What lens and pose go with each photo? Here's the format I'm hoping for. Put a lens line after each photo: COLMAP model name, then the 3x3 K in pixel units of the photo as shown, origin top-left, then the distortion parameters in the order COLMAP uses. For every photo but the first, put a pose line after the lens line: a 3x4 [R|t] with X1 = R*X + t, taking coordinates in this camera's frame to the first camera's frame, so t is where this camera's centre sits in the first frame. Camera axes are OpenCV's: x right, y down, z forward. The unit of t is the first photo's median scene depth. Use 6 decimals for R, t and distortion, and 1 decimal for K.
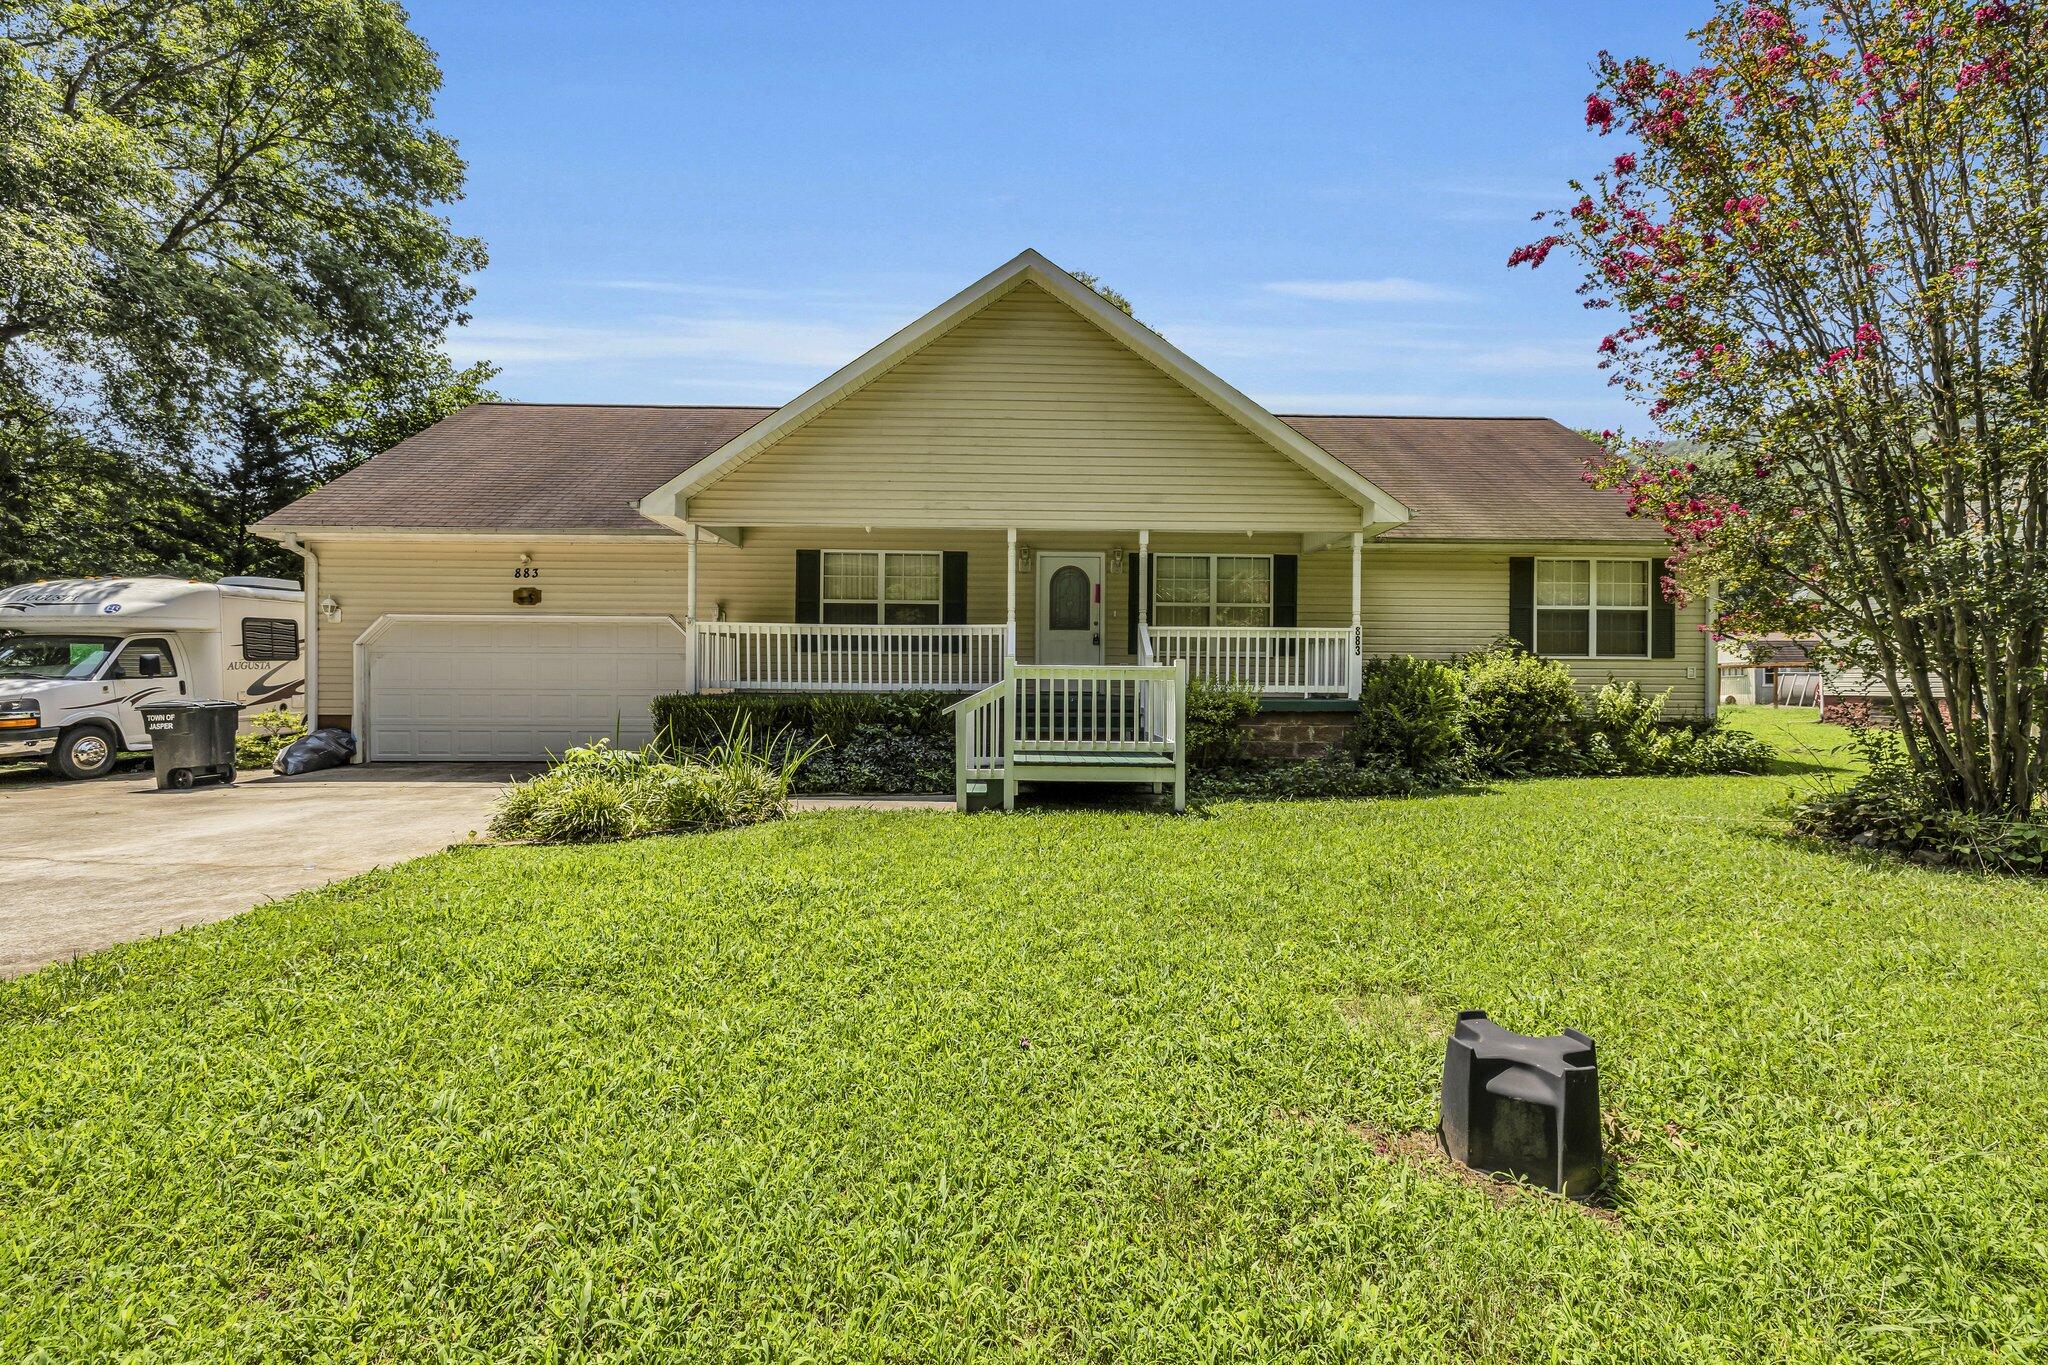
lens RADIAL K [[858.4, 0, 1025.0], [0, 858.4, 680.7], [0, 0, 1]] dist [-0.003113, 0.001113]
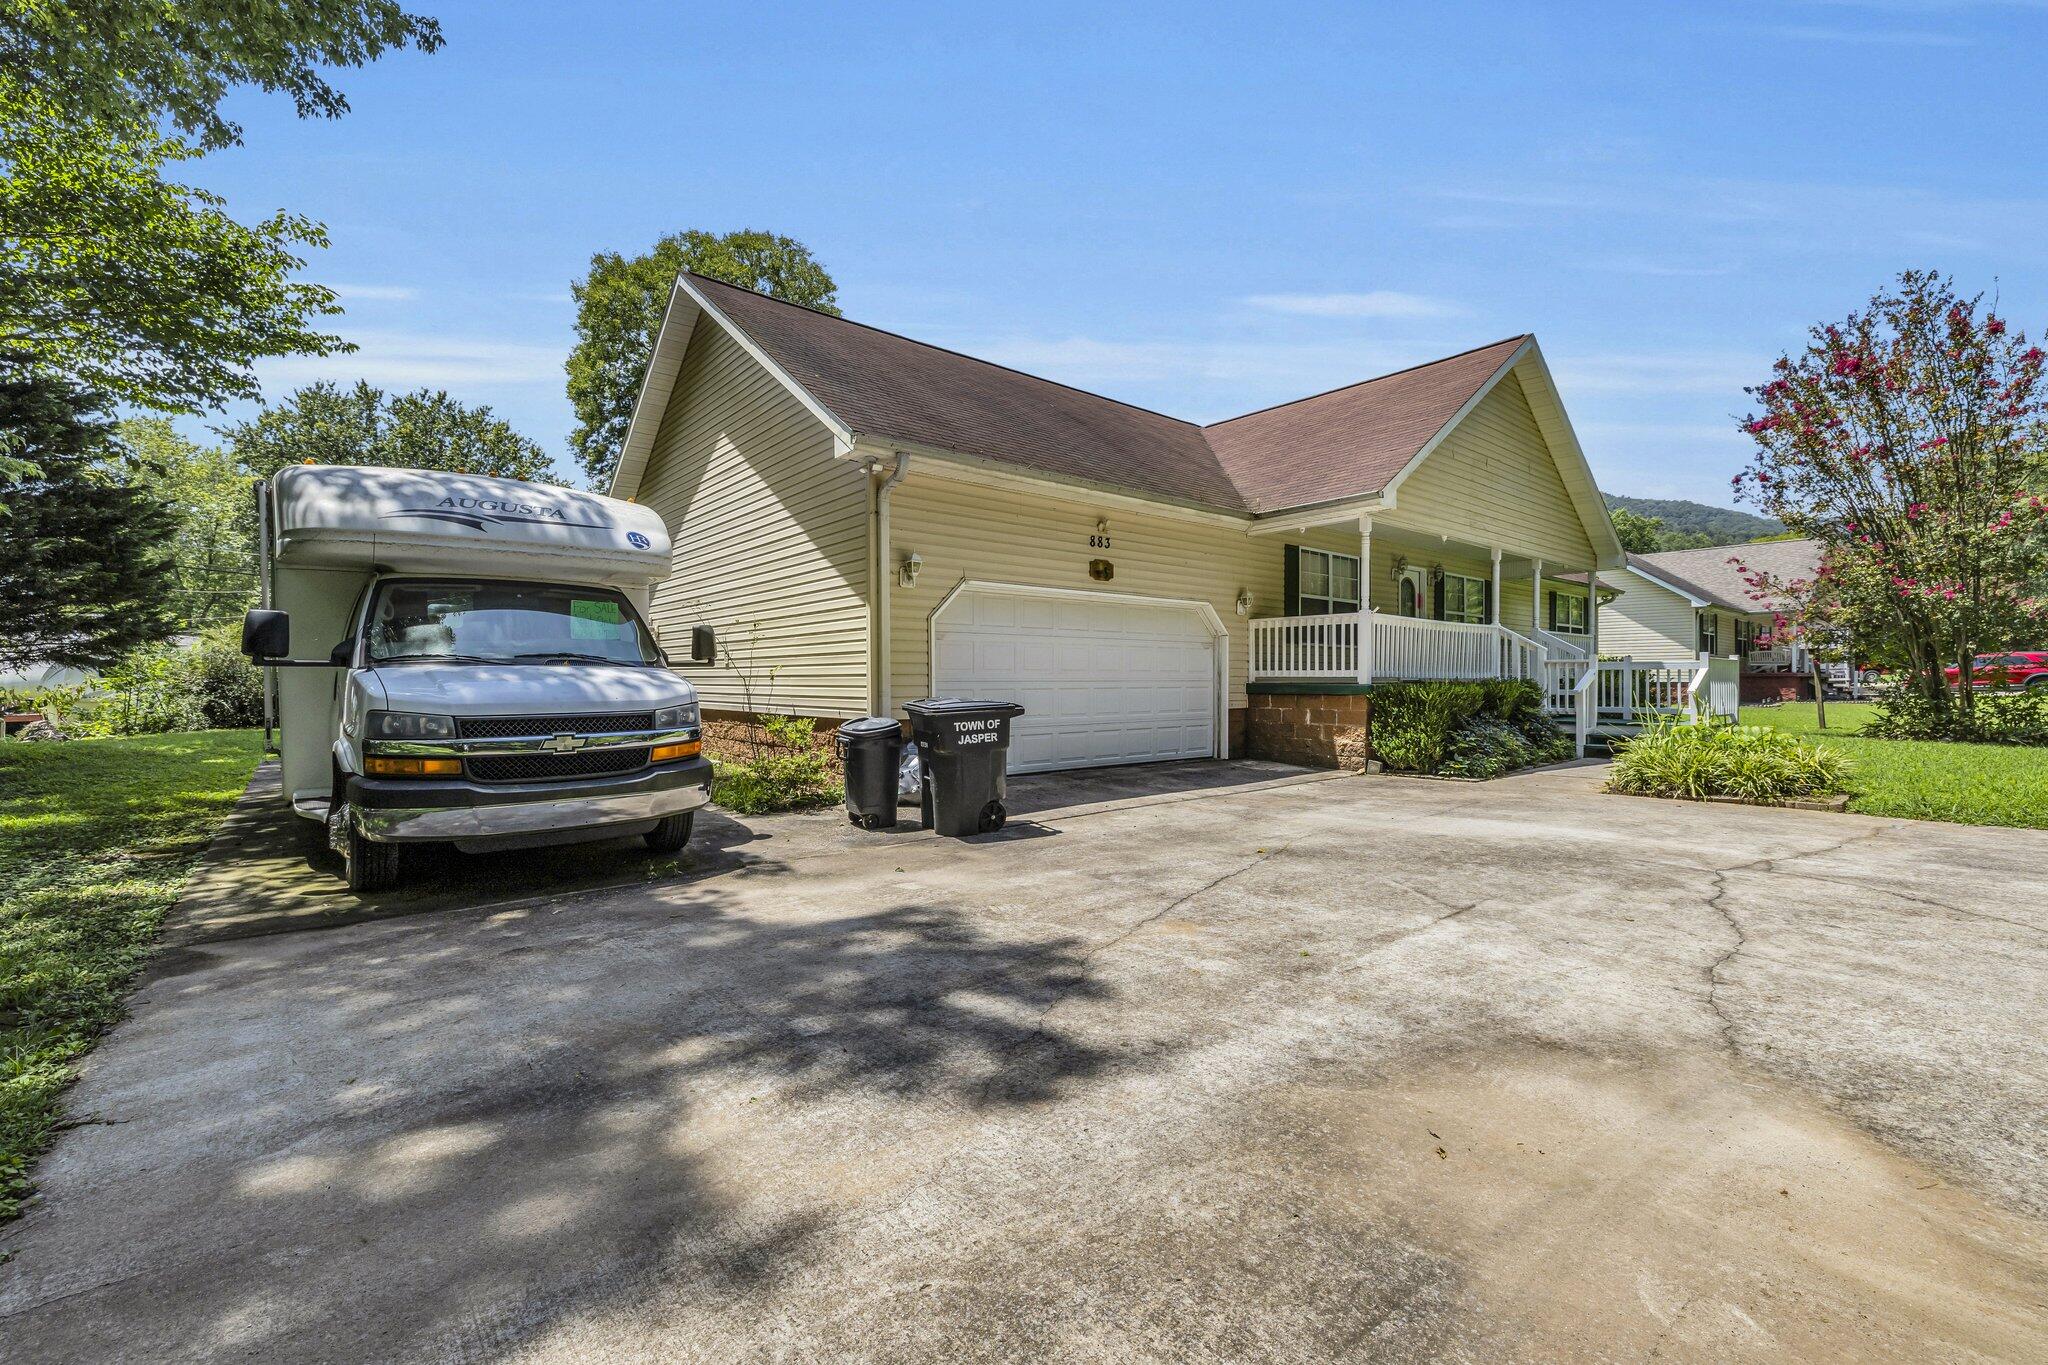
lens RADIAL K [[858.4, 0, 1025.0], [0, 858.4, 680.7], [0, 0, 1]] dist [-0.003113, 0.001113]
pose [[0.783800, -0.006835, 0.620975, -1.241021], [0.005373, 0.999977, 0.004223, 0.006100], [-0.620990, 0.000026, 0.783819, 0.416778]]
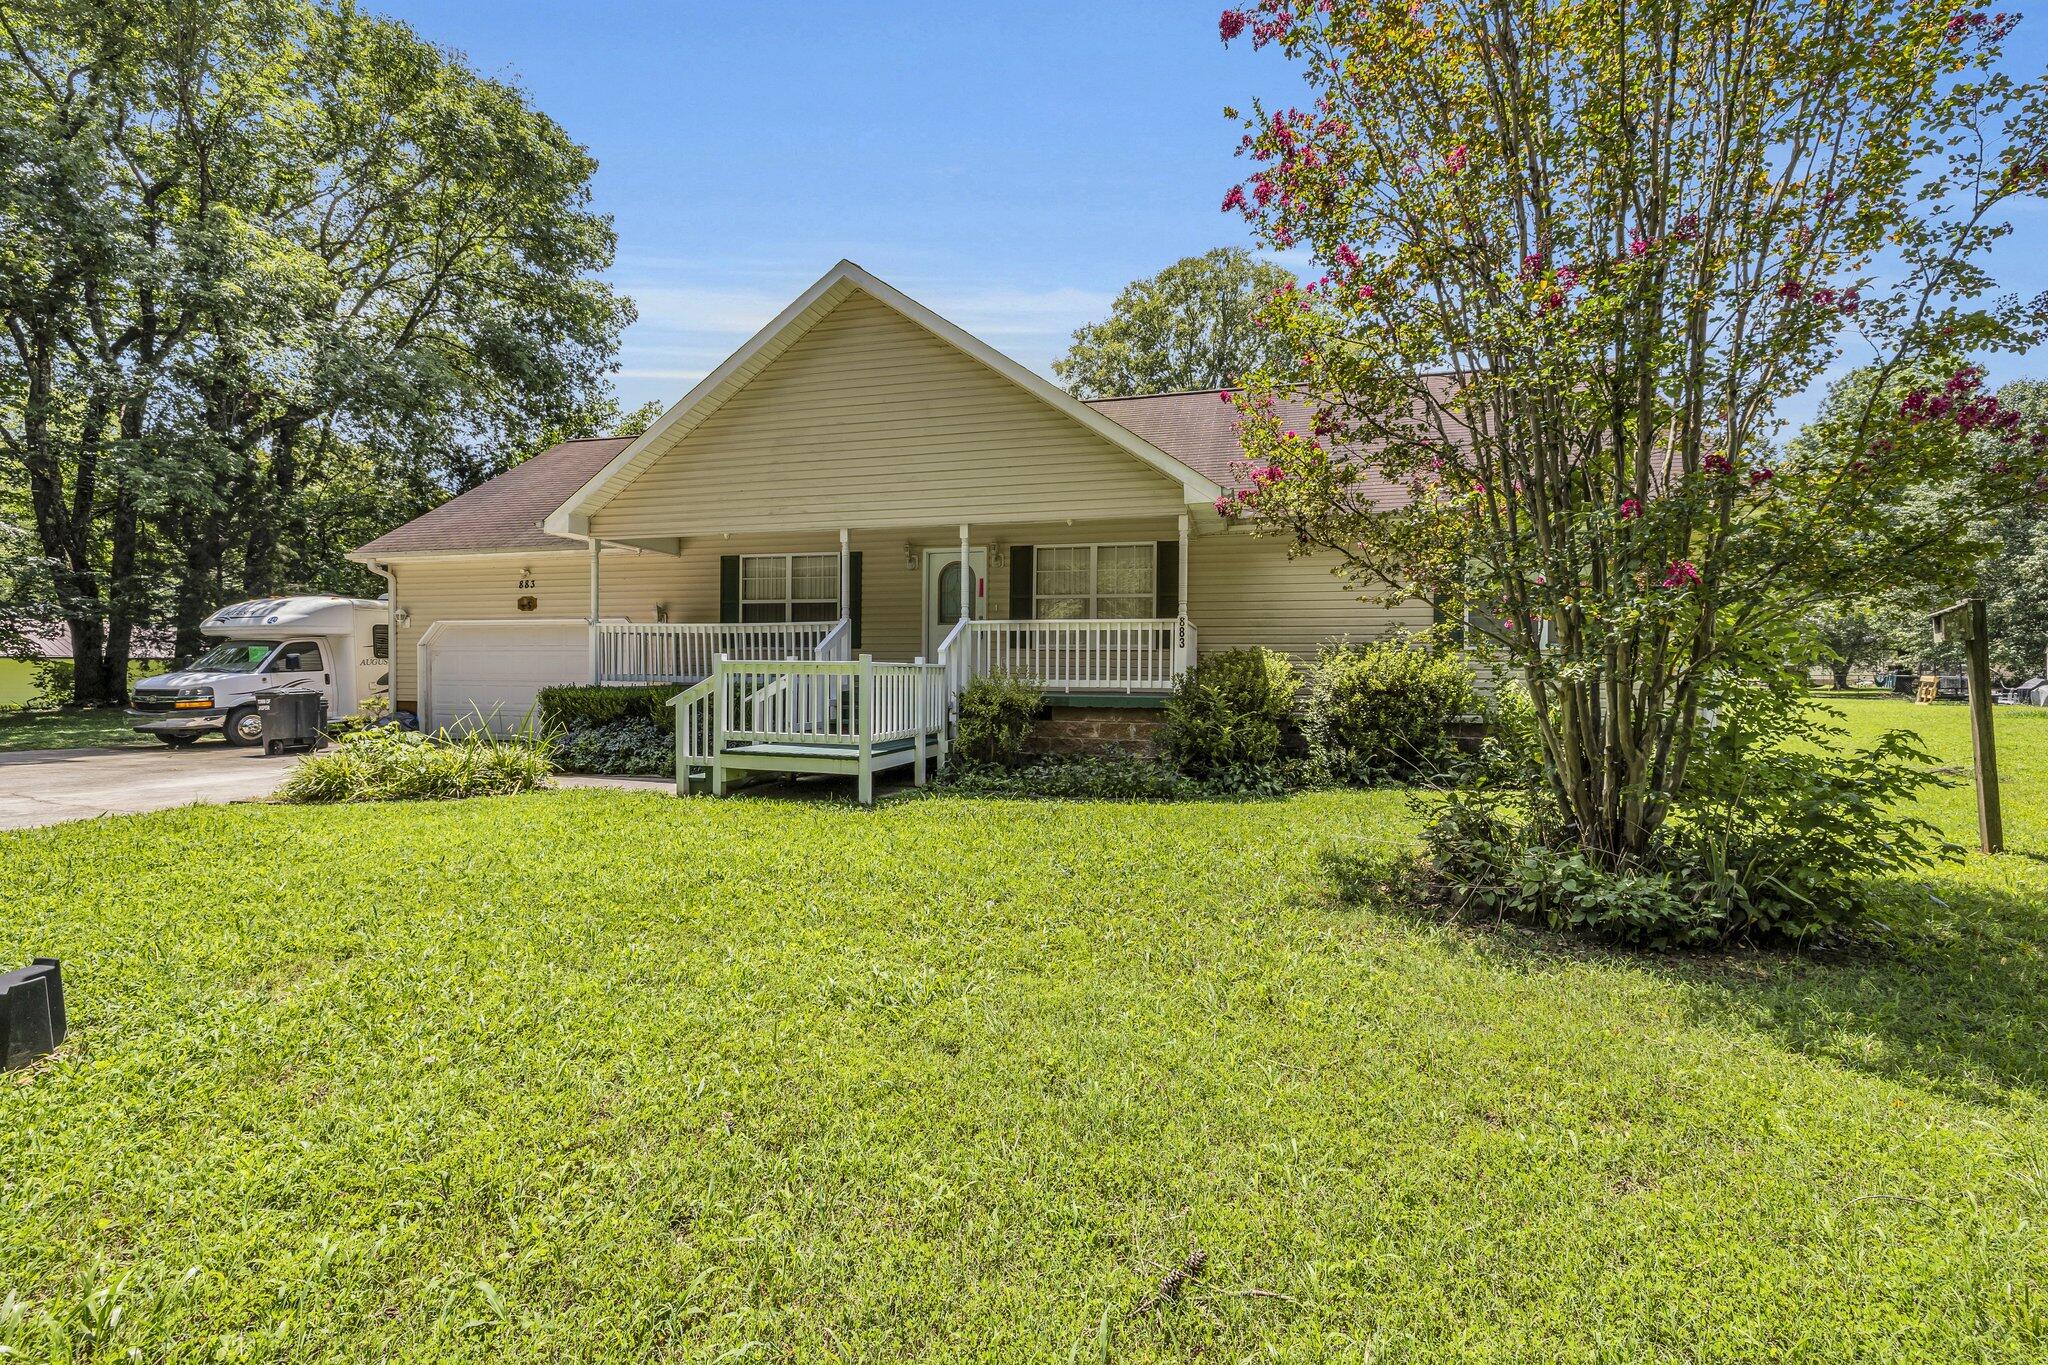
lens RADIAL K [[858.4, 0, 1025.0], [0, 858.4, 680.7], [0, 0, 1]] dist [-0.003113, 0.001113]
pose [[0.957113, 0.003394, -0.289693, 0.463179], [-0.000862, 0.999960, 0.008867, -0.002119], [0.289712, -0.008237, 0.957078, 0.057393]]
